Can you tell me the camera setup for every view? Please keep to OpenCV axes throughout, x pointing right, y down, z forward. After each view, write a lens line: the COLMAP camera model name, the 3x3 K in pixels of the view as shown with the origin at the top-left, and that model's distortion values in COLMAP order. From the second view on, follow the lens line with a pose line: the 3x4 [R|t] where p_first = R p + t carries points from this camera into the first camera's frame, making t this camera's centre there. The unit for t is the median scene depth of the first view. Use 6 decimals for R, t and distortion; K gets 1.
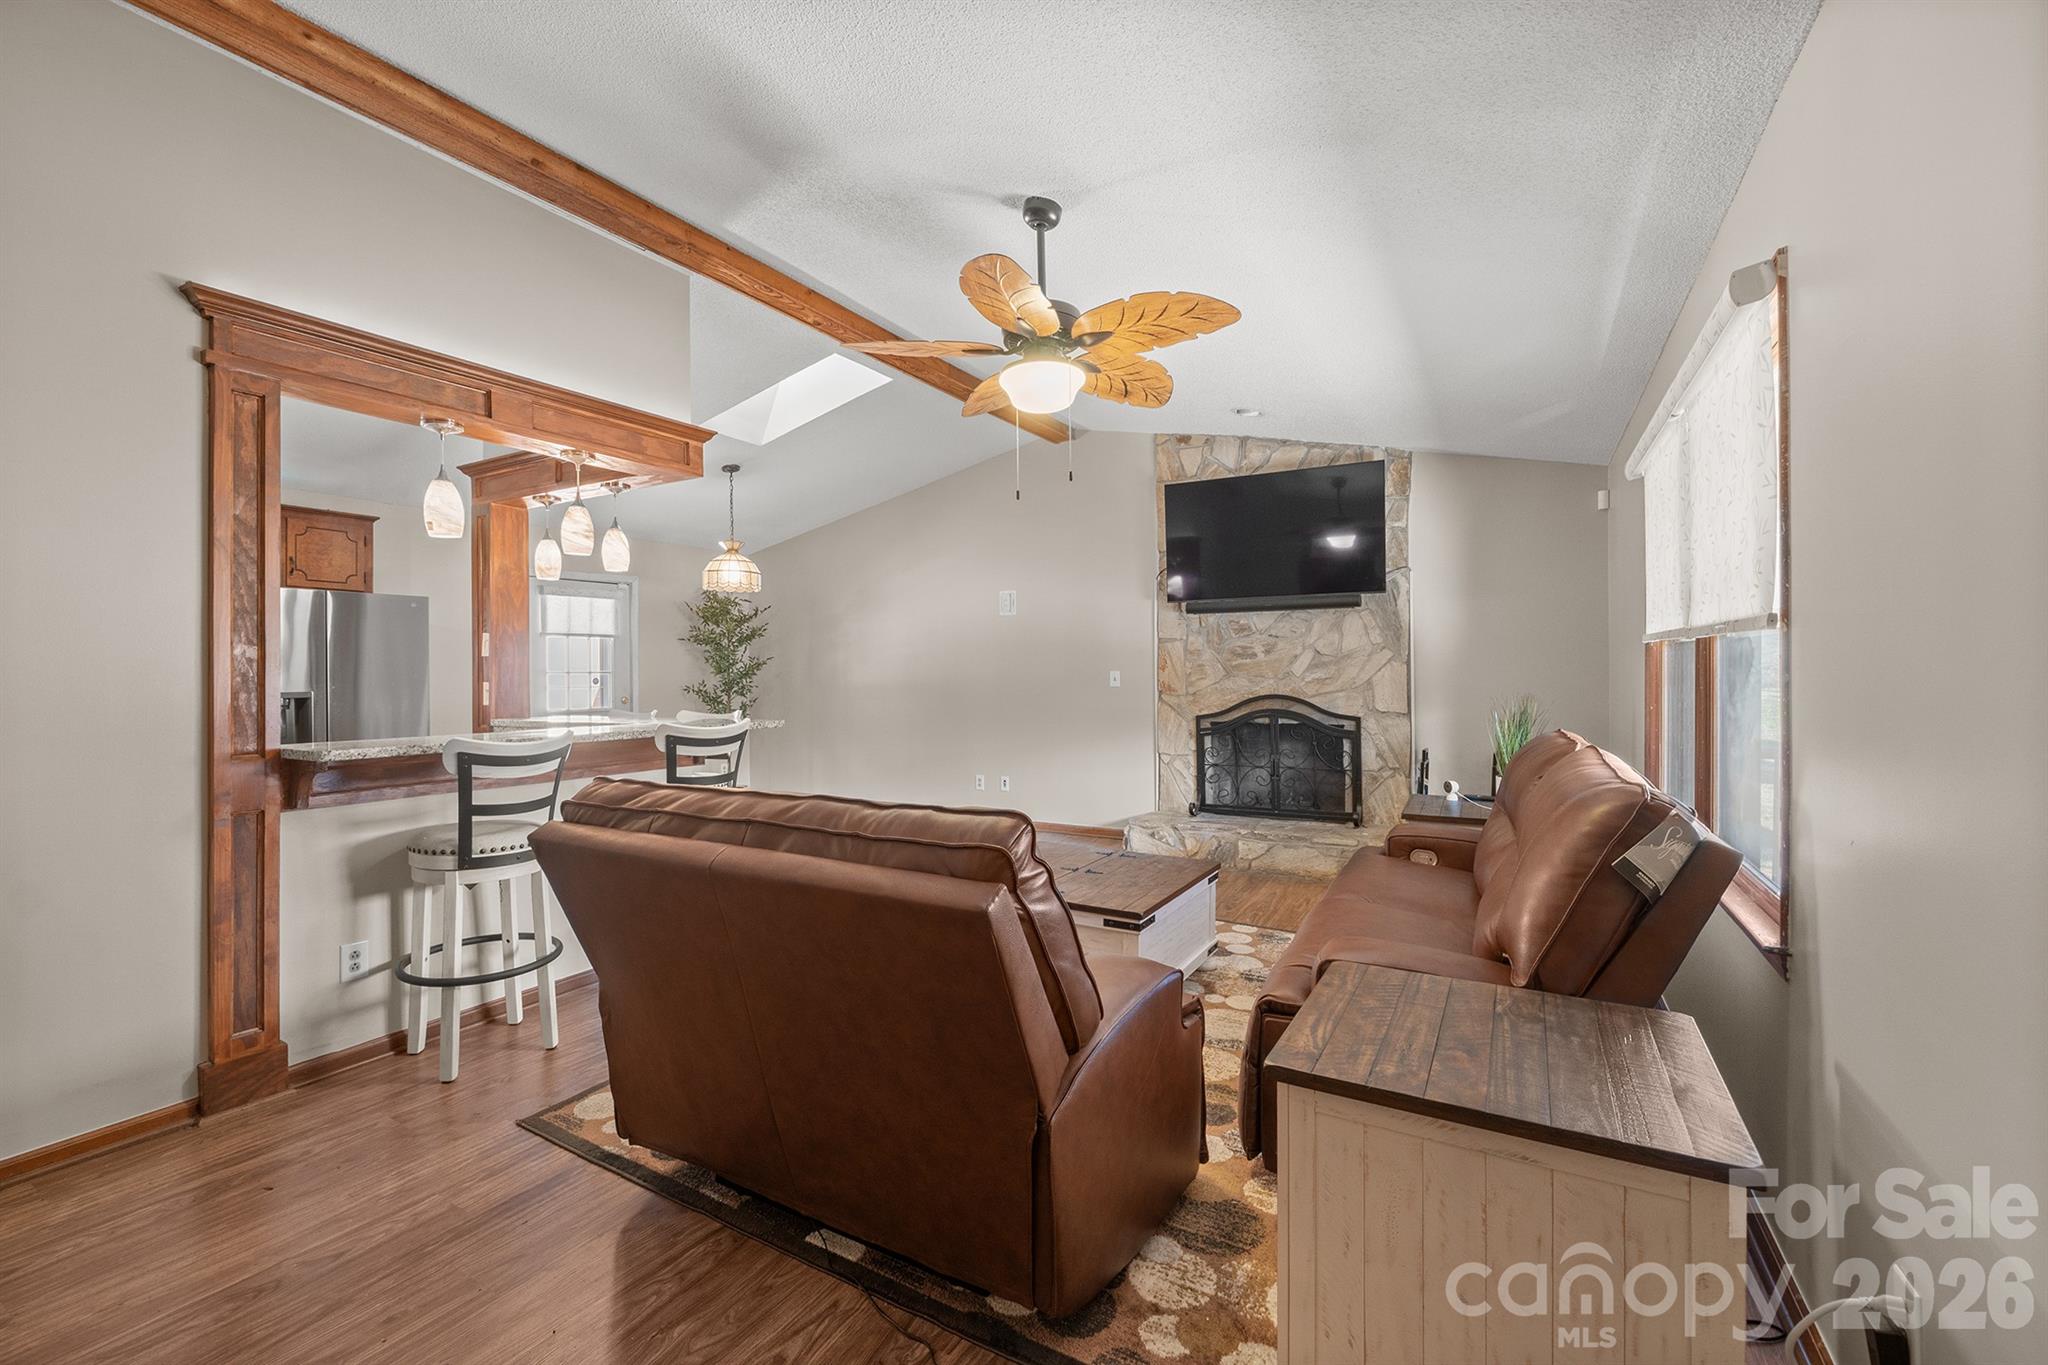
lens RADIAL K [[870.1, 0, 1039.1], [0, 870.1, 660.9], [0, 0, 1]] dist [-0.006283, -0.000059]
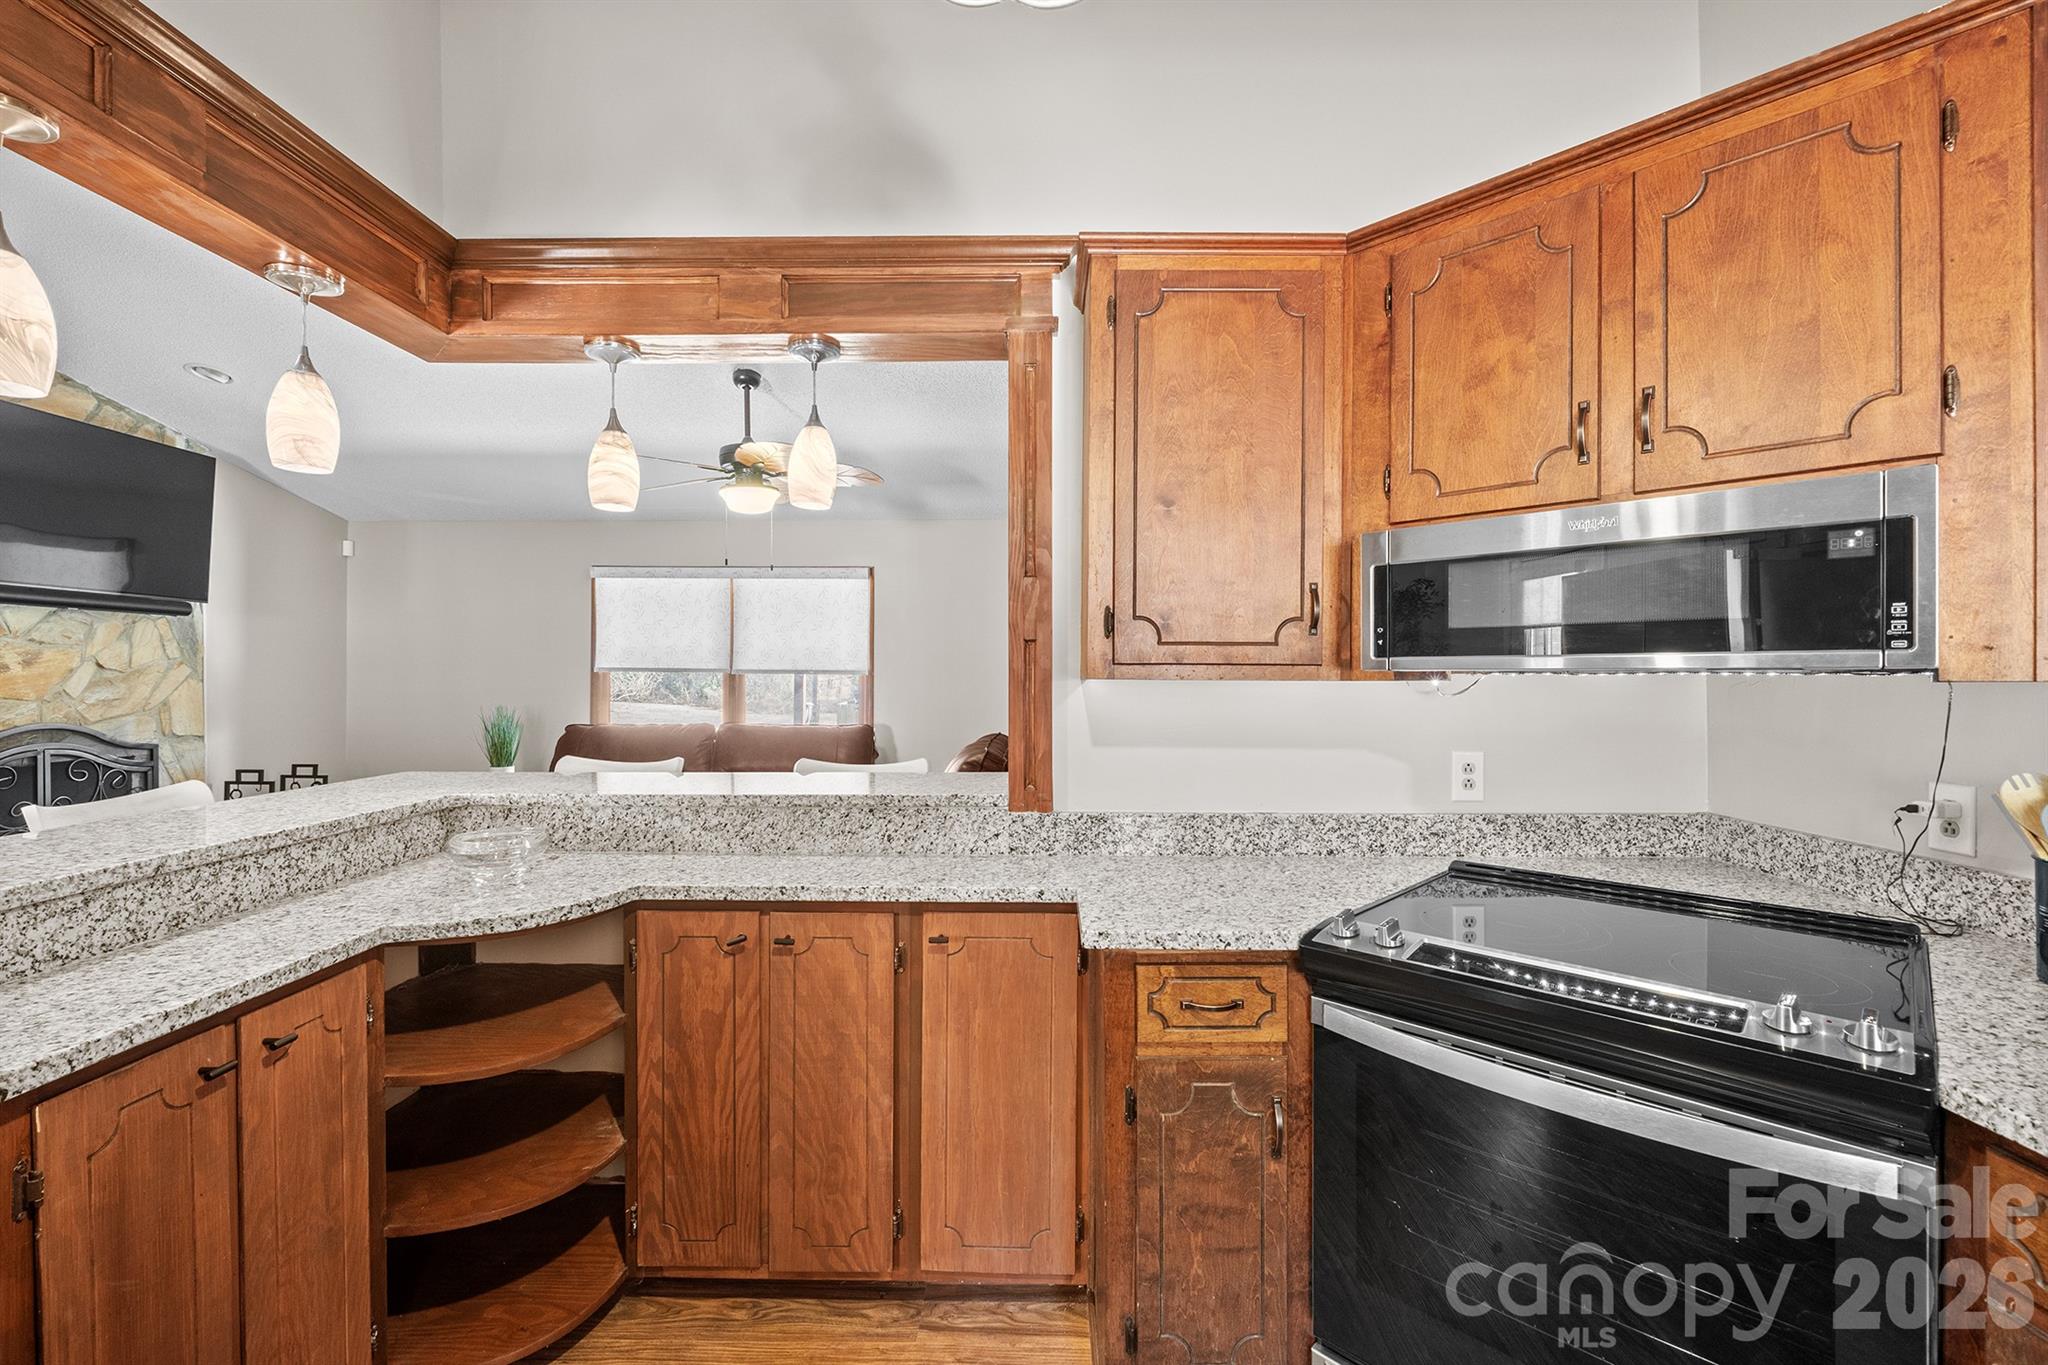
lens RADIAL K [[870.1, 0, 1025.2], [0, 870.1, 678.9], [0, 0, 1]] dist [-0.006283, -0.000059]
pose [[-0.474298, 0.005798, 0.880345, -0.734891], [-0.008831, 0.999897, -0.011344, 0.002606], [-0.880320, -0.013154, -0.474198, 0.623256]]
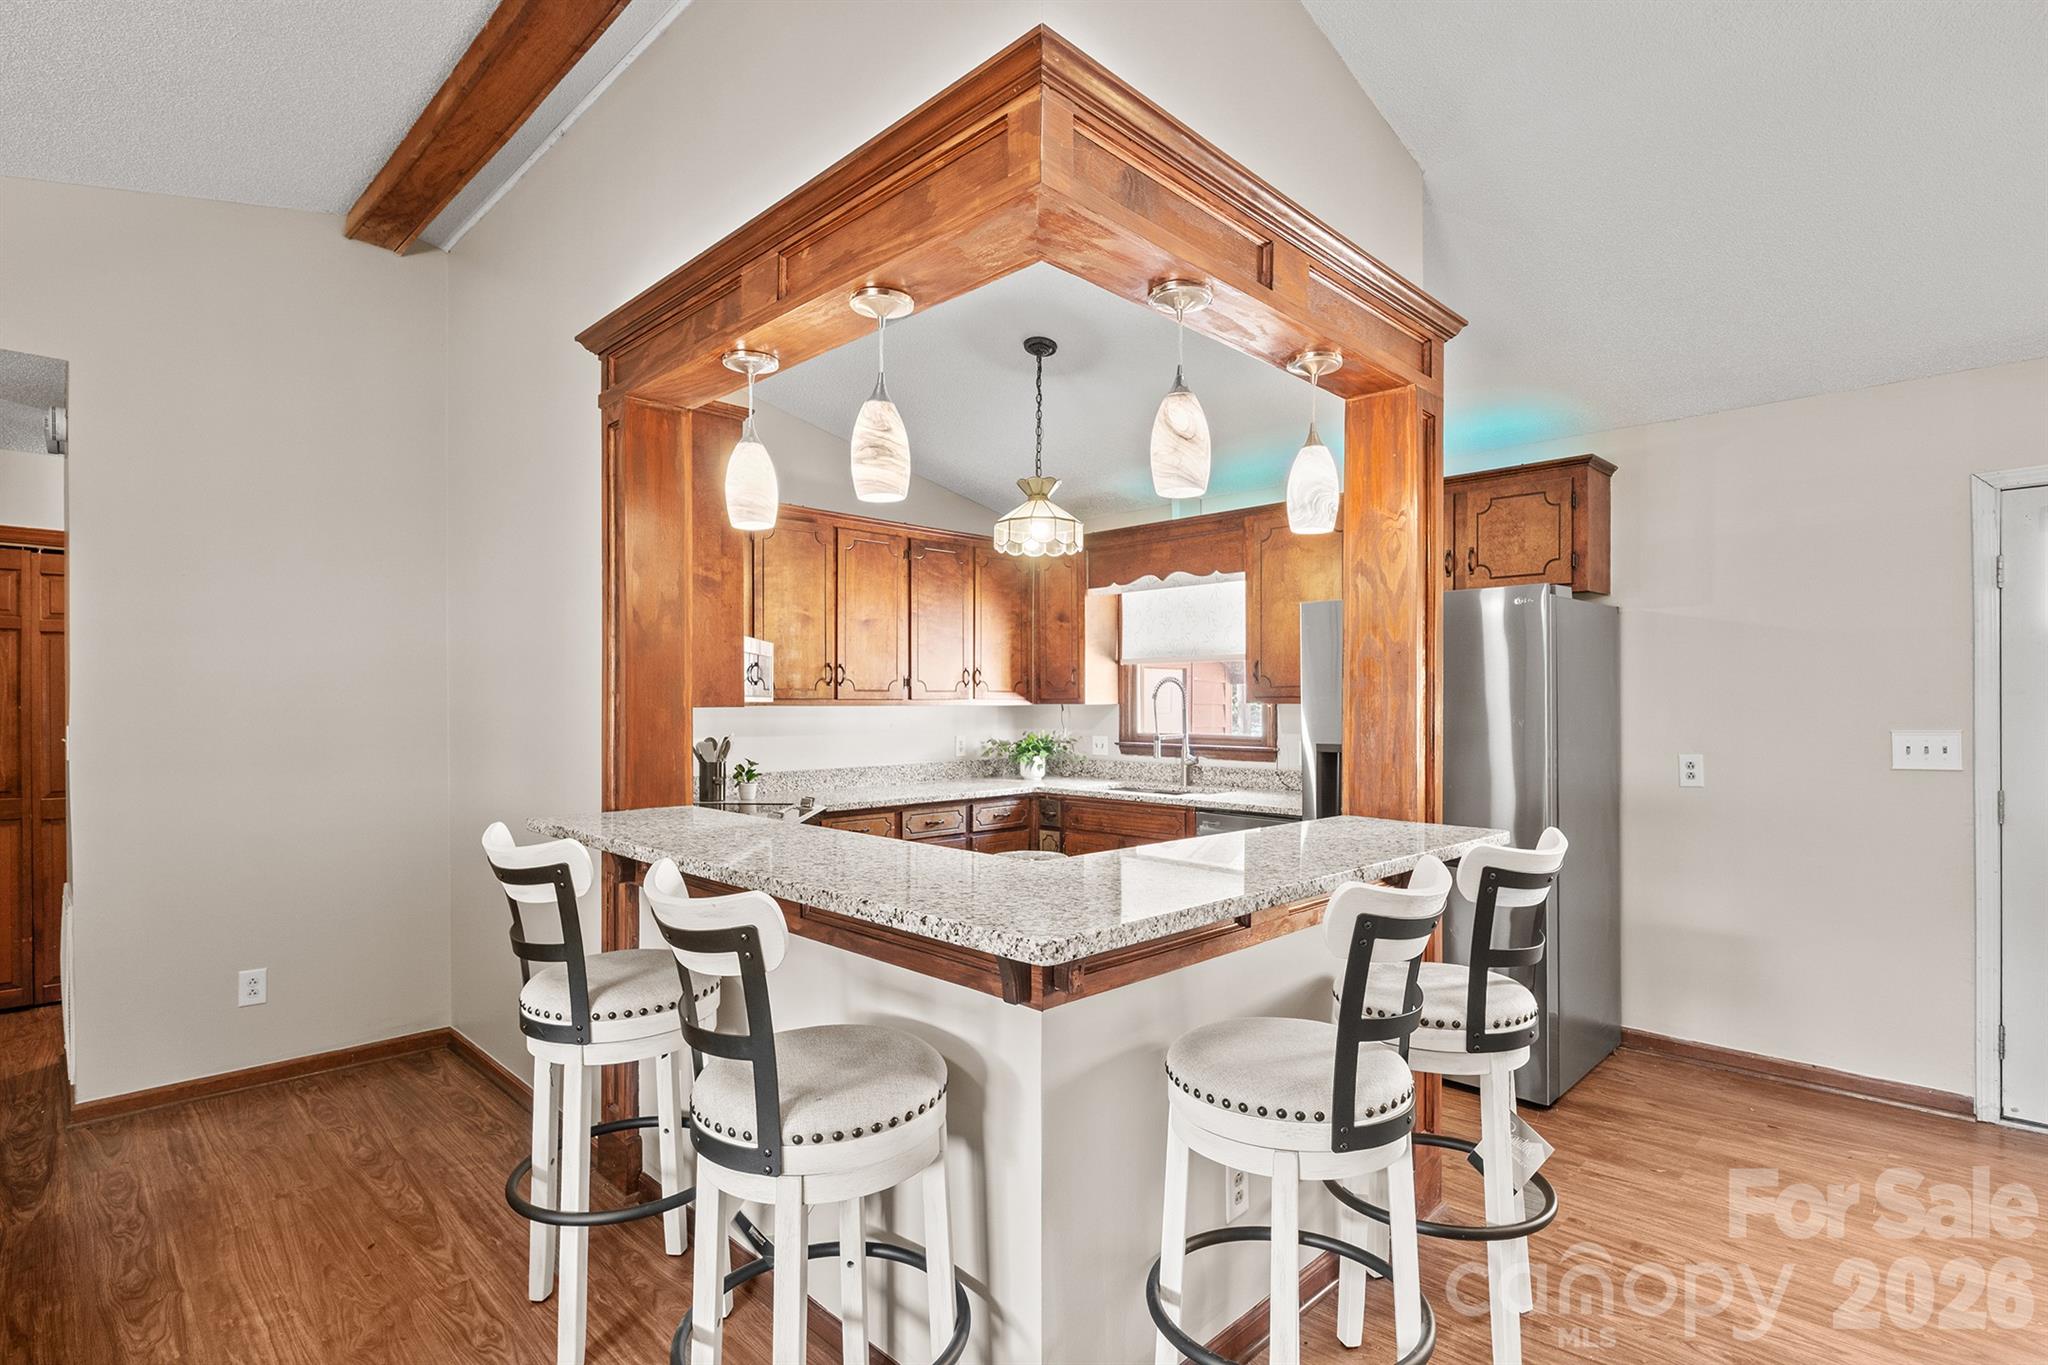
lens RADIAL K [[1001.7, 0, 1017.2], [0, 1001.7, 711.7], [0, 0, 1]] dist [-0.006011, -0.000682]
pose [[-0.271801, 0.015780, -0.962224, -0.001397], [0.013788, 0.999827, 0.012502, -0.004350], [0.962255, -0.009869, -0.271972, 0.738887]]
